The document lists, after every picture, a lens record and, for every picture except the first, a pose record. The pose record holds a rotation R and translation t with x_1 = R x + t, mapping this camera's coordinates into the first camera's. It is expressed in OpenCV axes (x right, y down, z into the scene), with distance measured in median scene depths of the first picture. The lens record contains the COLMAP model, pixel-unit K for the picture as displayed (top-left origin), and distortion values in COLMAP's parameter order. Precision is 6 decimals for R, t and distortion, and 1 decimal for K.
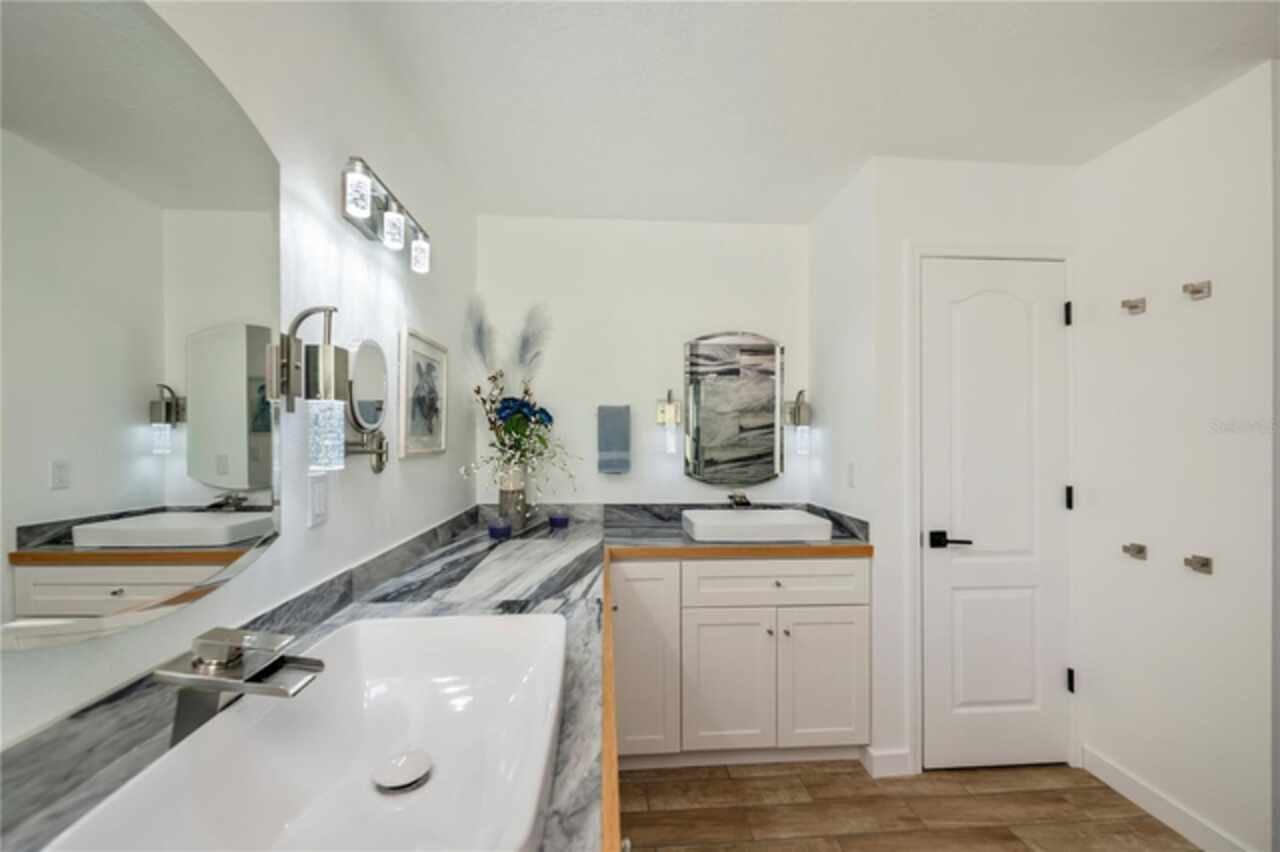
lens RADIAL K [[524.8, 0, 645.7], [0, 524.8, 431.9], [0, 0, 1]] dist [0.001201, -0.002221]
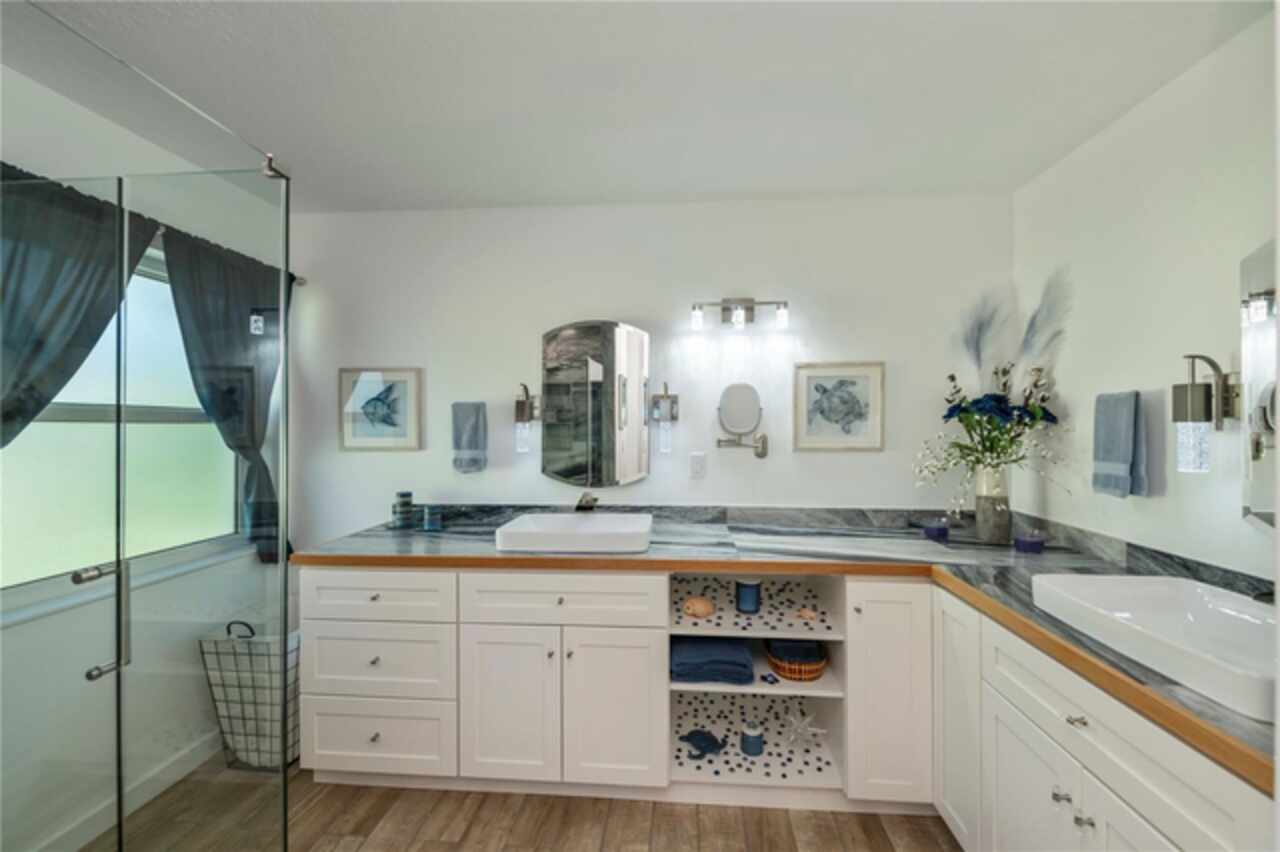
lens RADIAL K [[524.8, 0, 644.7], [0, 524.8, 428.7], [0, 0, 1]] dist [0.001201, -0.002221]
pose [[-0.152083, -0.005498, -0.988352, 0.665061], [0.001436, 0.999982, -0.005783, -0.001676], [0.988367, -0.002299, -0.152073, 0.503729]]
